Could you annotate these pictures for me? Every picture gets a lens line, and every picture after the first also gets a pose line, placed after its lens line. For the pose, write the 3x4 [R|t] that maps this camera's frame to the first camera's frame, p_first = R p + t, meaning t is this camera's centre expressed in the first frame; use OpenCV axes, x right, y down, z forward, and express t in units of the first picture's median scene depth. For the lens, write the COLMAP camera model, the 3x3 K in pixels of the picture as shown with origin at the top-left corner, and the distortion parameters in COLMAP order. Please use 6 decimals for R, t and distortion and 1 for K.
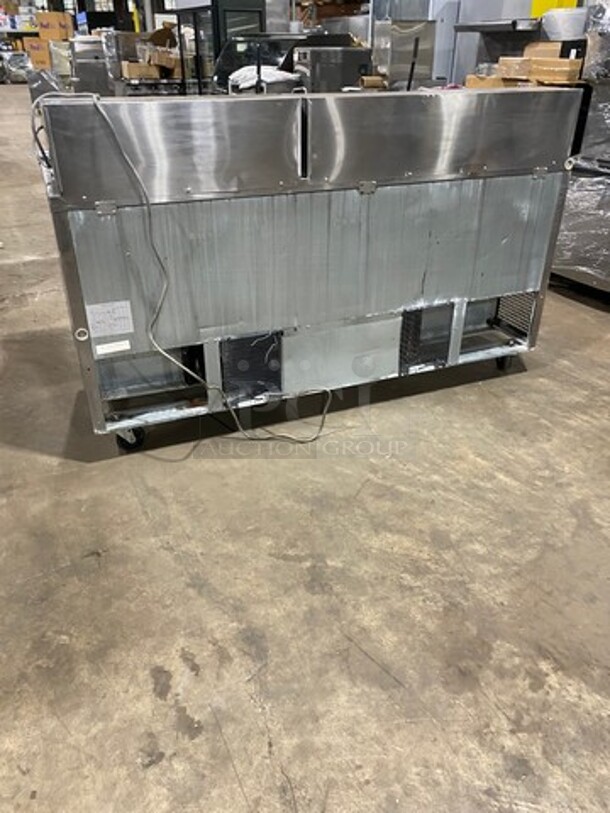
lens RADIAL K [[616.7, 0, 304.3], [0, 616.7, 406.1], [0, 0, 1]] dist [-0.000537, -0.001986]
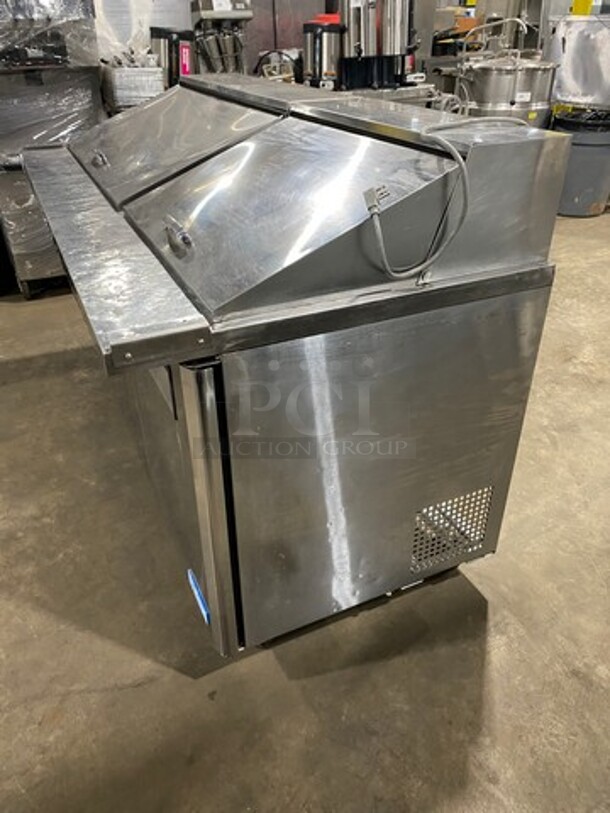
lens RADIAL K [[616.7, 0, 301.0], [0, 616.7, 409.9], [0, 0, 1]] dist [-0.000537, -0.001986]
pose [[-0.050738, -0.526554, 0.848626, -1.043530], [0.512702, 0.715473, 0.474589, -0.670345], [-0.857066, 0.459172, 0.233663, 1.116325]]
